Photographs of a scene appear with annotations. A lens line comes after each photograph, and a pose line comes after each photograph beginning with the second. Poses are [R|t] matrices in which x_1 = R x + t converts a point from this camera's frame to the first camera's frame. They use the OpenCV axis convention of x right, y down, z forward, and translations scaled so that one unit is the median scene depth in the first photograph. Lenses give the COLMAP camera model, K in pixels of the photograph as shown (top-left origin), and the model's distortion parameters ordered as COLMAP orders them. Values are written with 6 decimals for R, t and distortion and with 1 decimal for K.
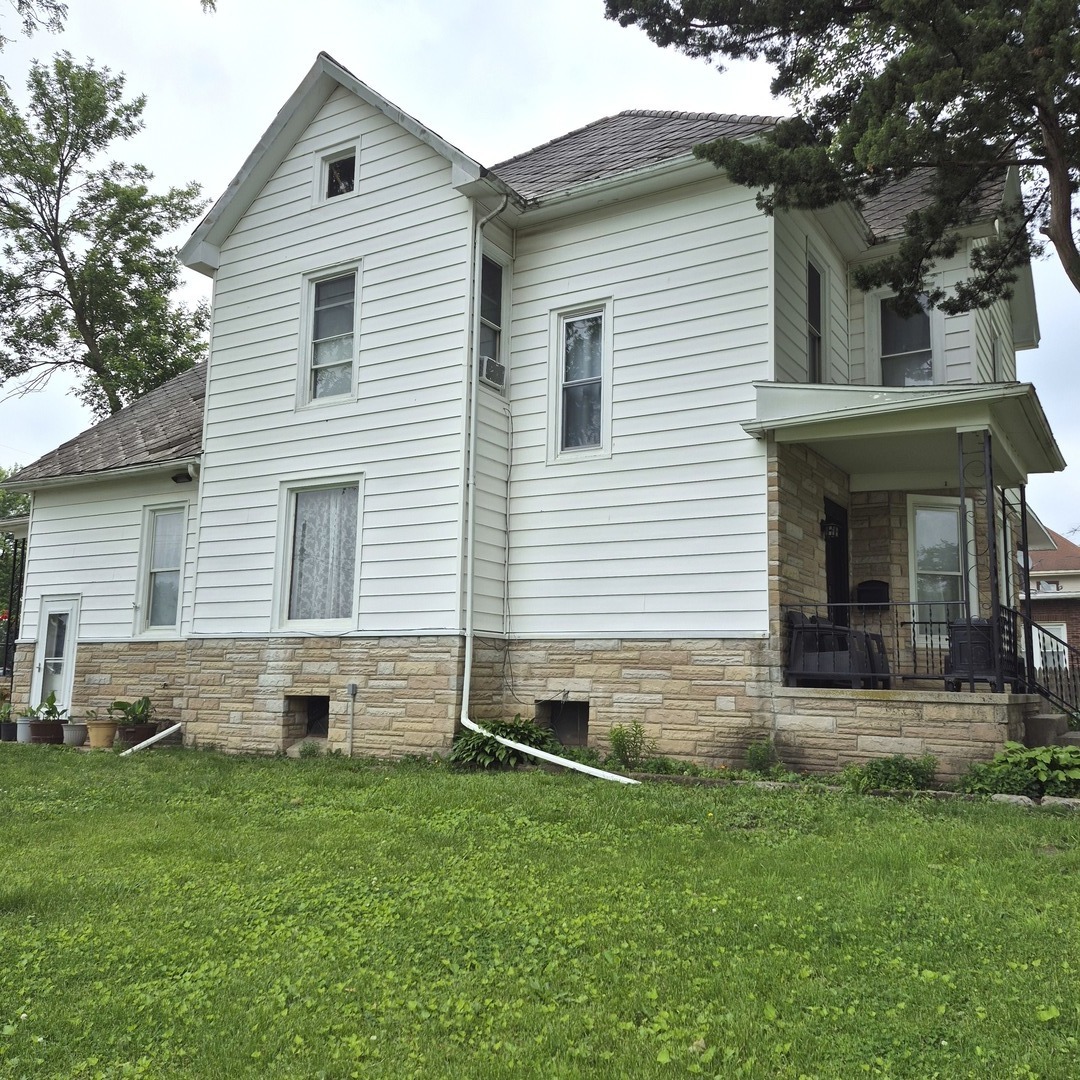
lens RADIAL K [[974.1, 0, 545.7], [0, 974.1, 548.9], [0, 0, 1]] dist [0.171967, -0.344109]
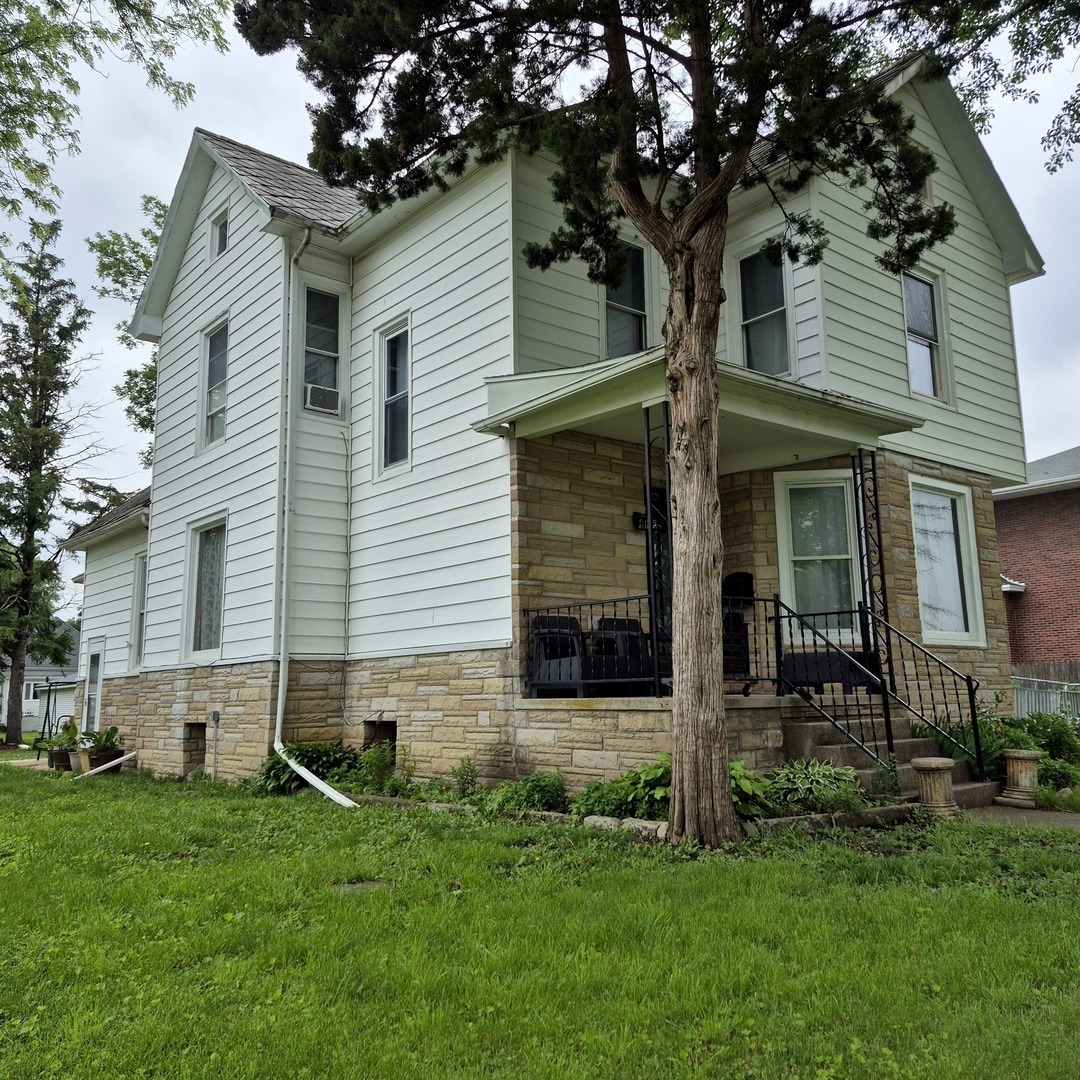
lens RADIAL K [[981.9, 0, 544.4], [0, 981.9, 526.6], [0, 0, 1]] dist [0.103284, -0.009554]
pose [[0.943370, -0.091587, -0.318850, 0.491429], [0.080659, 0.995617, -0.047341, 0.020200], [0.321788, 0.018942, 0.946622, 0.103455]]
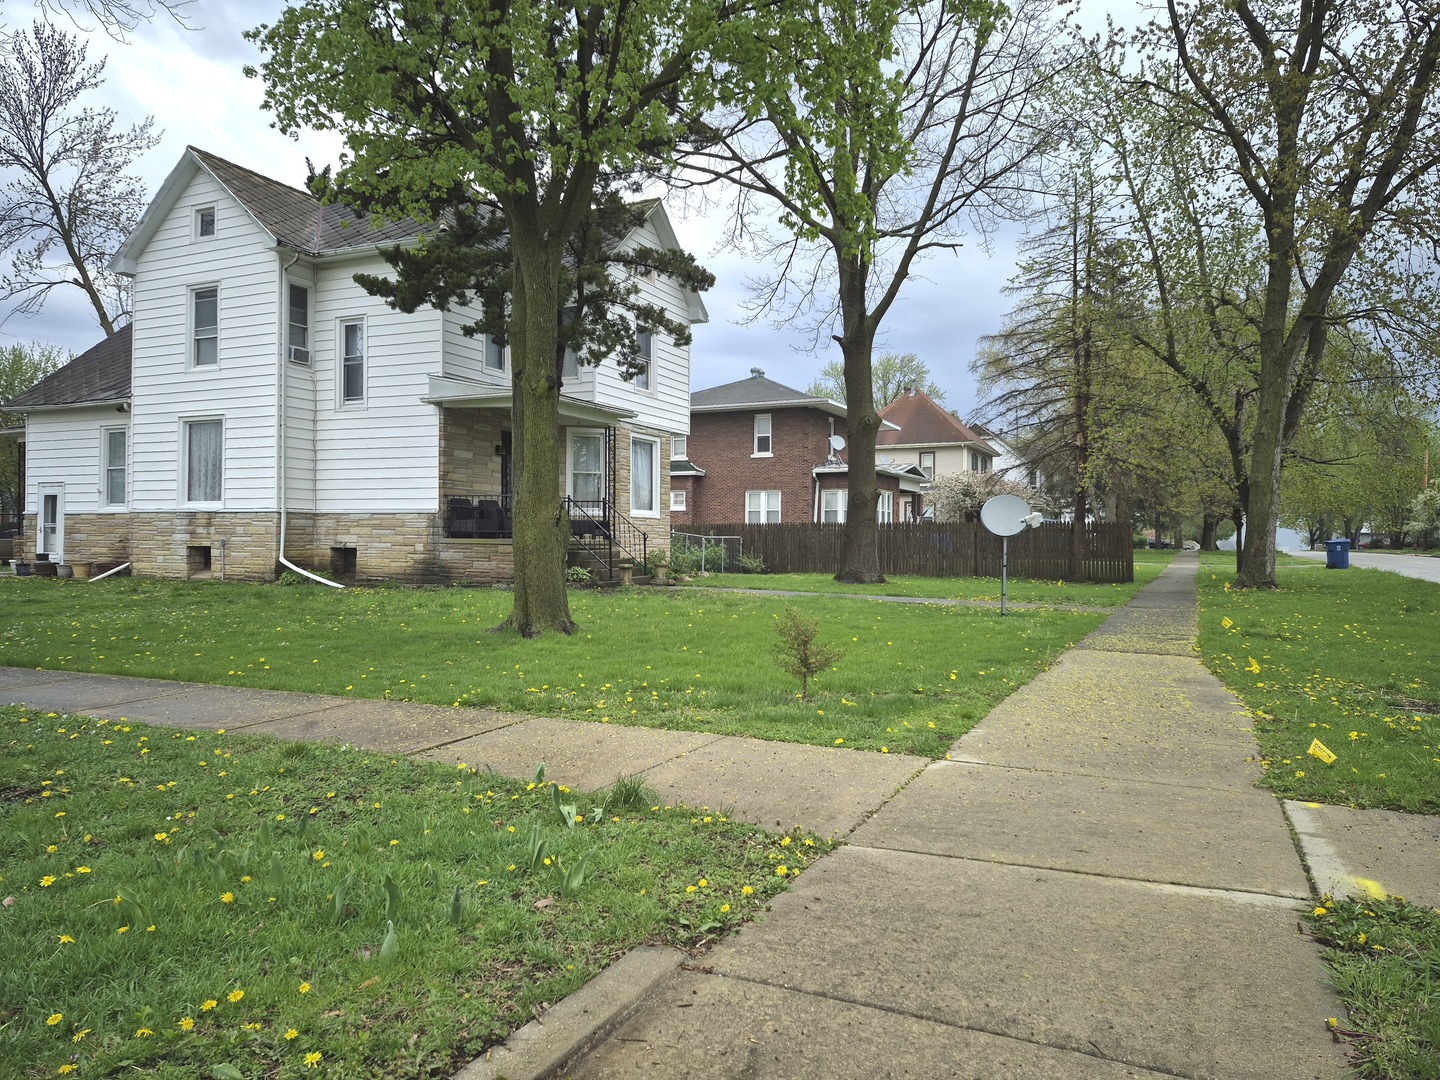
lens RADIAL K [[982.8, 0, 720.0], [0, 982.8, 540.0], [0, 0, 1]] dist [0.080713, -0.095230]
pose [[0.995554, -0.009882, 0.093668, 0.512297], [-0.002965, 0.990701, 0.136024, -0.102832], [-0.094142, -0.135697, 0.986267, -0.816547]]
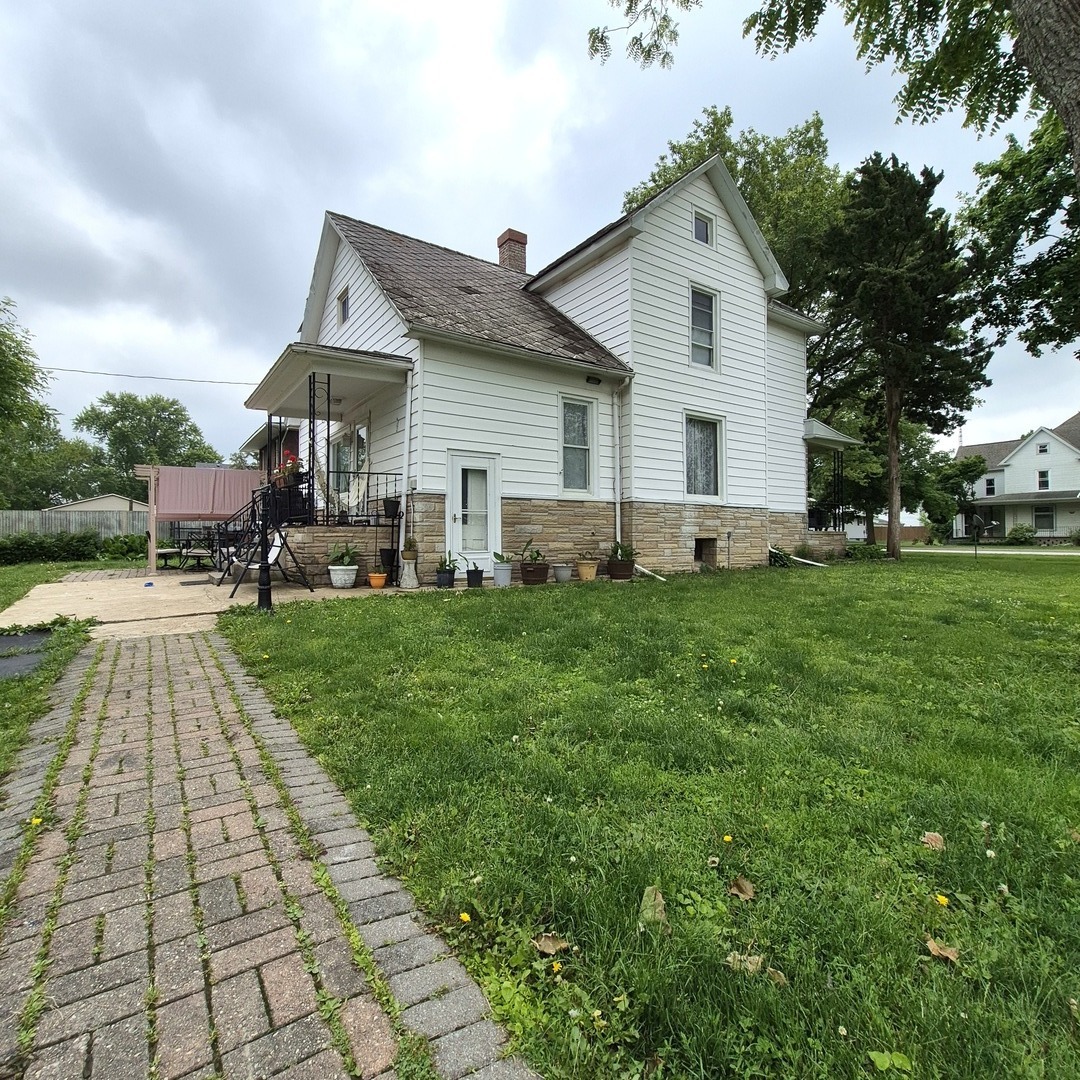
lens RADIAL K [[559.9, 0, 533.7], [0, 559.9, 528.4], [0, 0, 1]] dist [0.000379, -0.000381]
pose [[0.422442, -0.005578, 0.906373, -1.326674], [-0.117885, 0.991149, 0.061044, 0.110155], [-0.898691, -0.132635, 0.418046, 0.889295]]
